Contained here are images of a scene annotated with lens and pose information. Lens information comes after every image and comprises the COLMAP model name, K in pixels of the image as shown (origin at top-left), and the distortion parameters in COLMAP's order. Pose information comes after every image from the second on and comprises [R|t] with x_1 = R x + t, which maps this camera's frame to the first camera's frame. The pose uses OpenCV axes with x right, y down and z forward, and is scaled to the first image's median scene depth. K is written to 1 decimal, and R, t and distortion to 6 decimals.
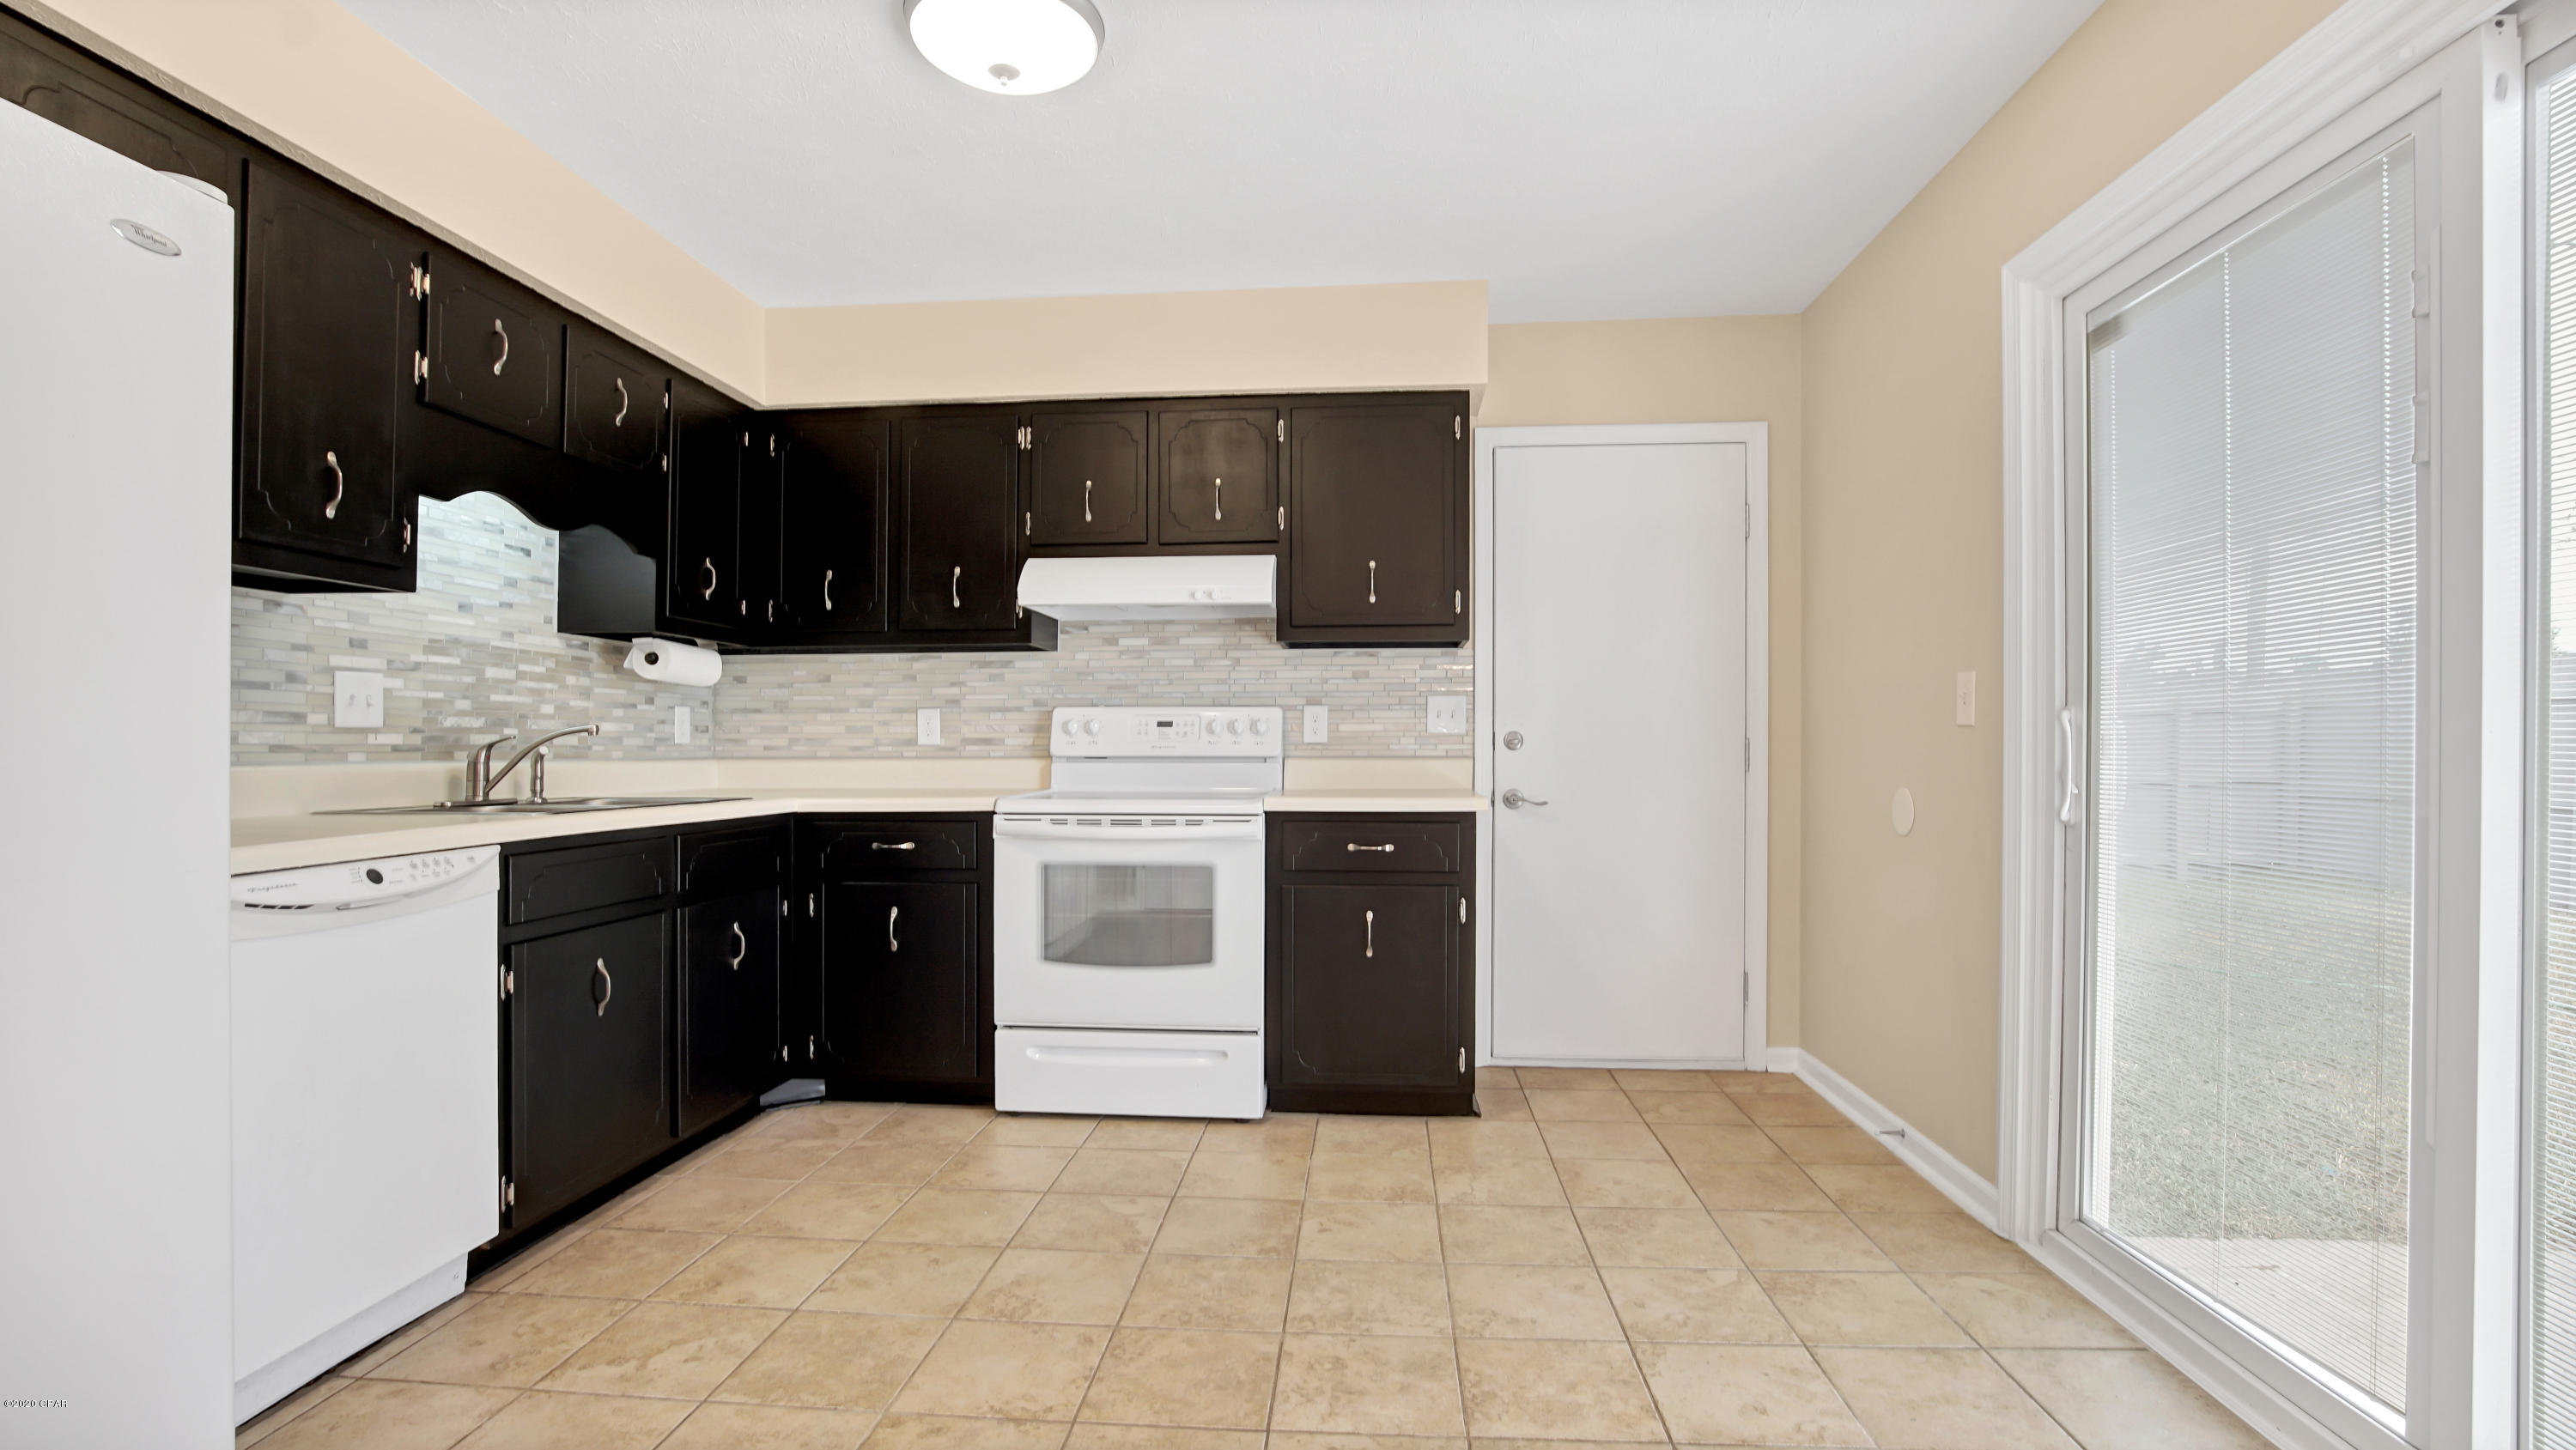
lens RADIAL K [[1209.0, 0, 1292.8], [0, 1209.0, 741.8], [0, 0, 1]] dist [-0.037616, 0.019229]
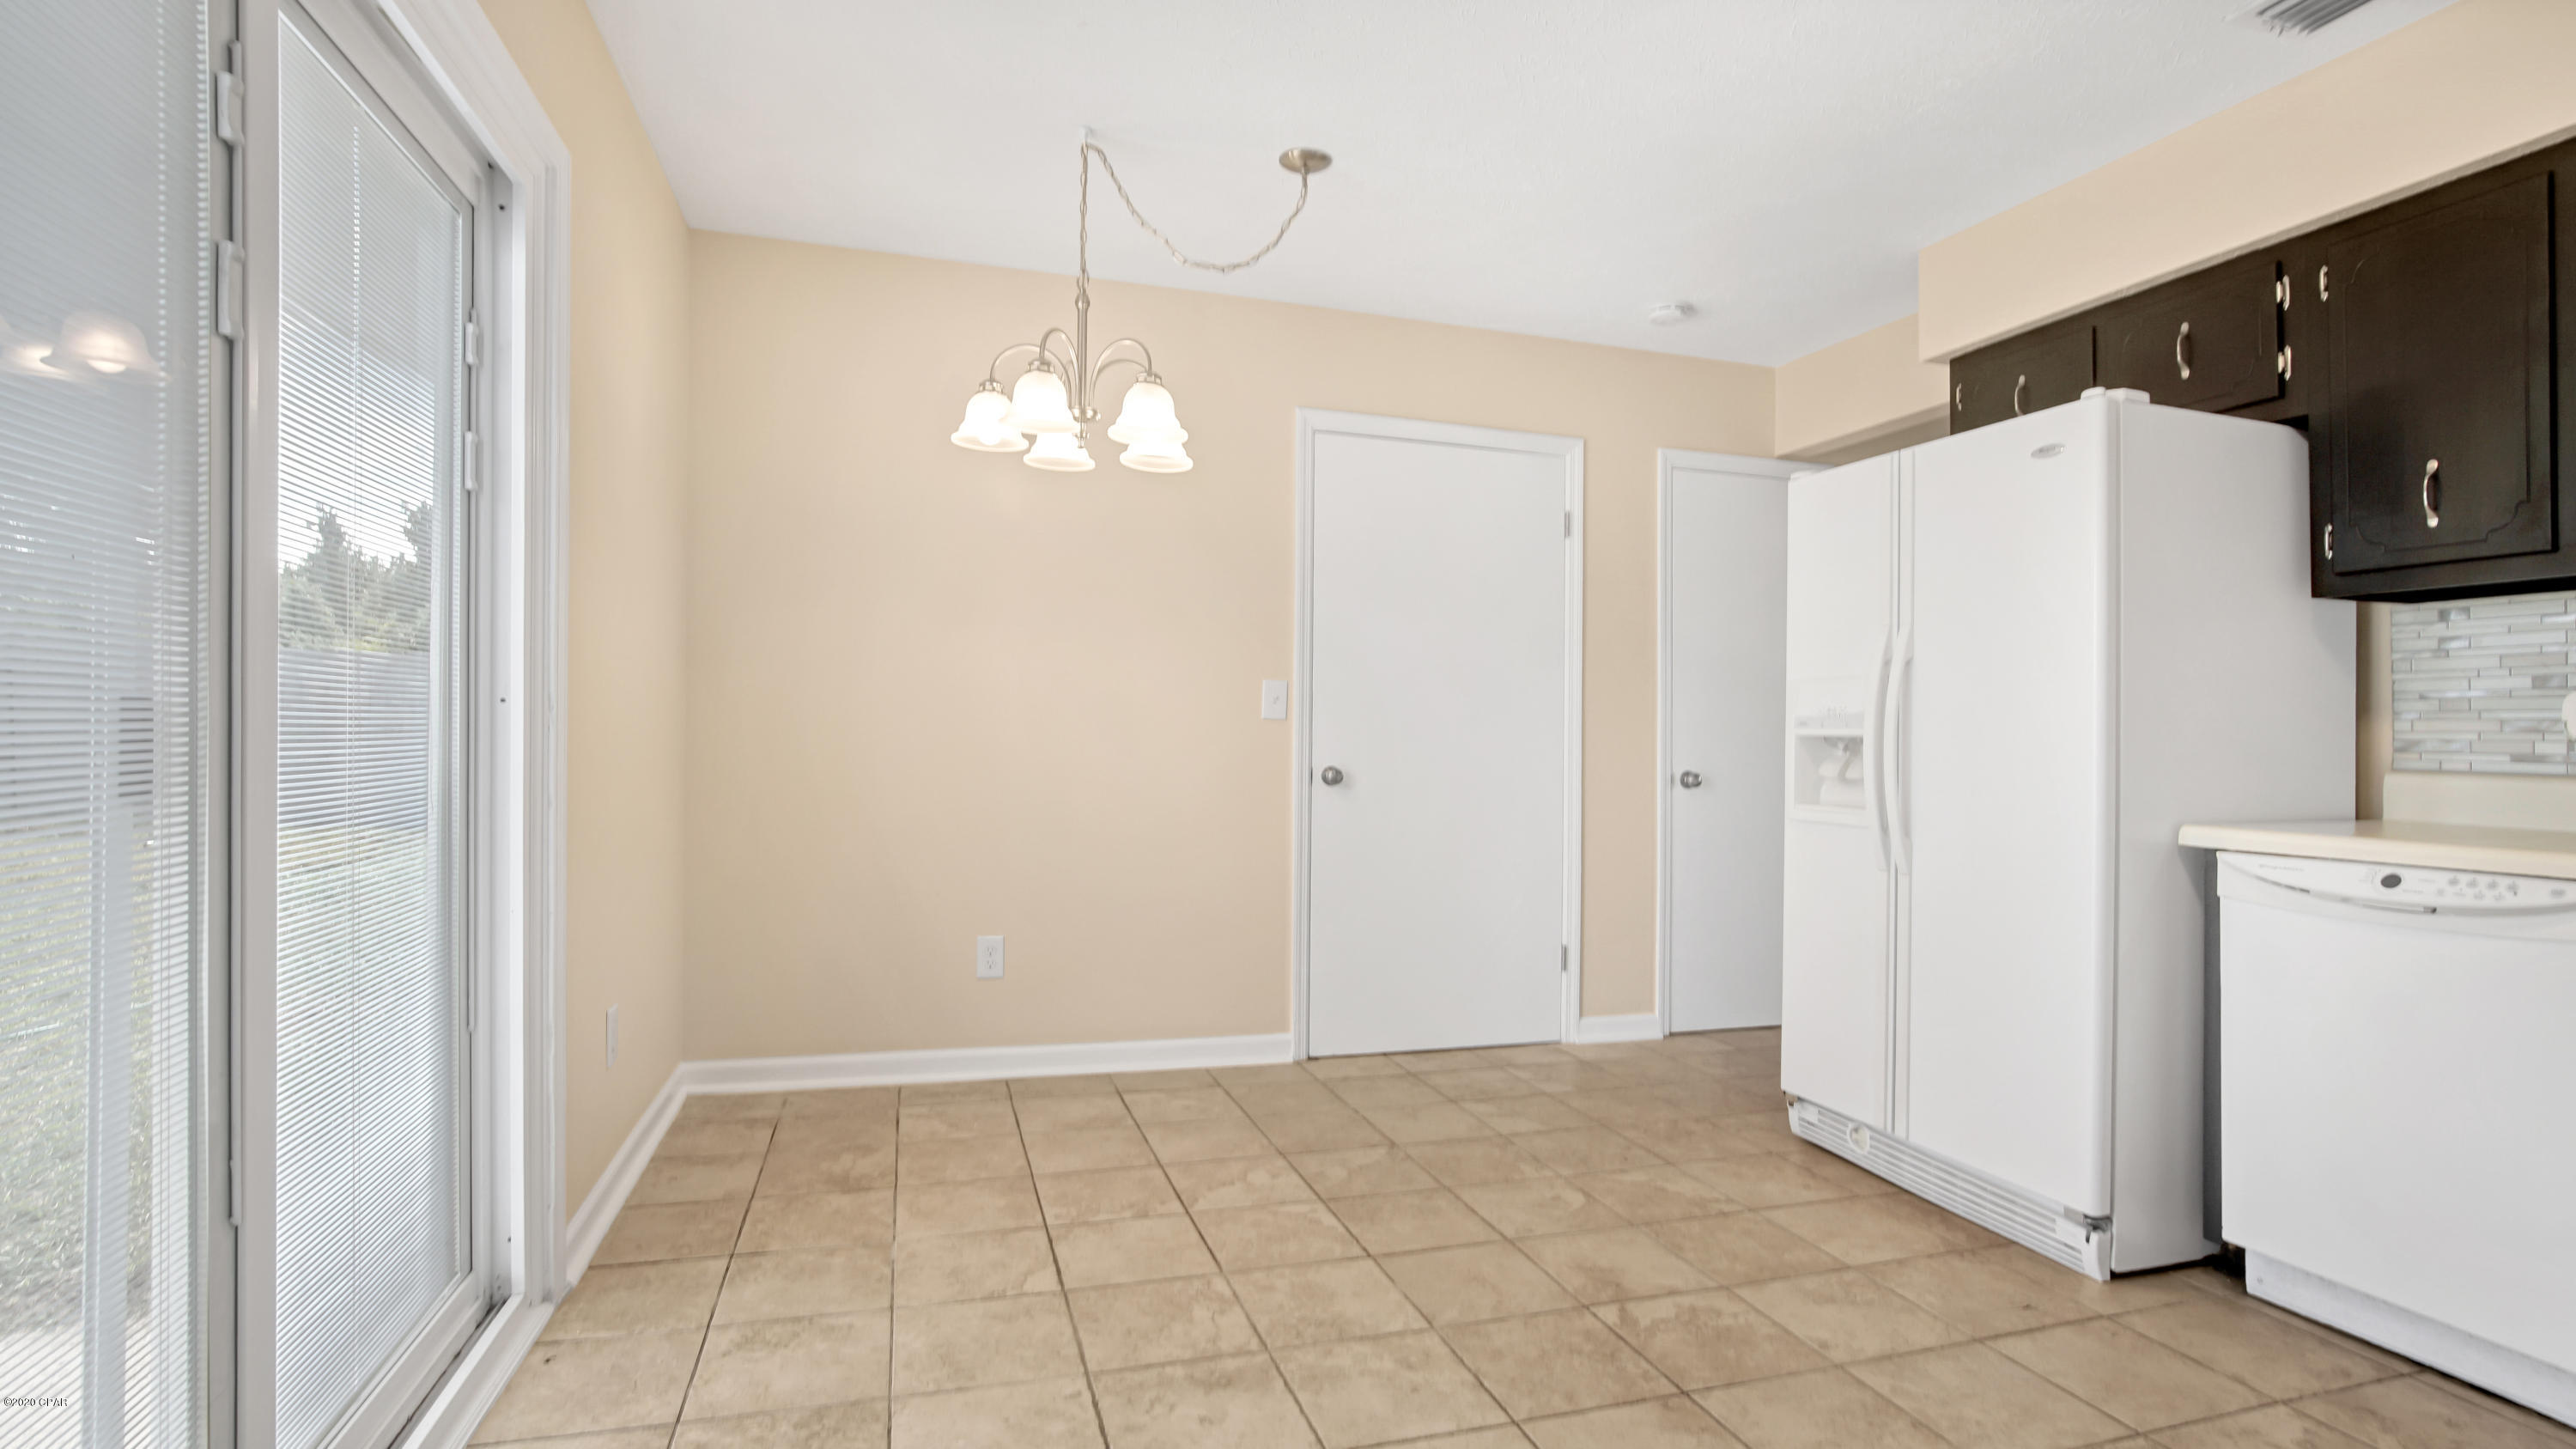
lens RADIAL K [[1209.3, 0, 1292.8], [0, 1209.3, 741.3], [0, 0, 1]] dist [-0.037616, 0.019229]
pose [[-0.931818, -0.013094, -0.362688, 0.493106], [-0.013860, 0.999904, -0.000489, 0.006498], [0.362660, 0.004571, -0.931910, 1.639874]]
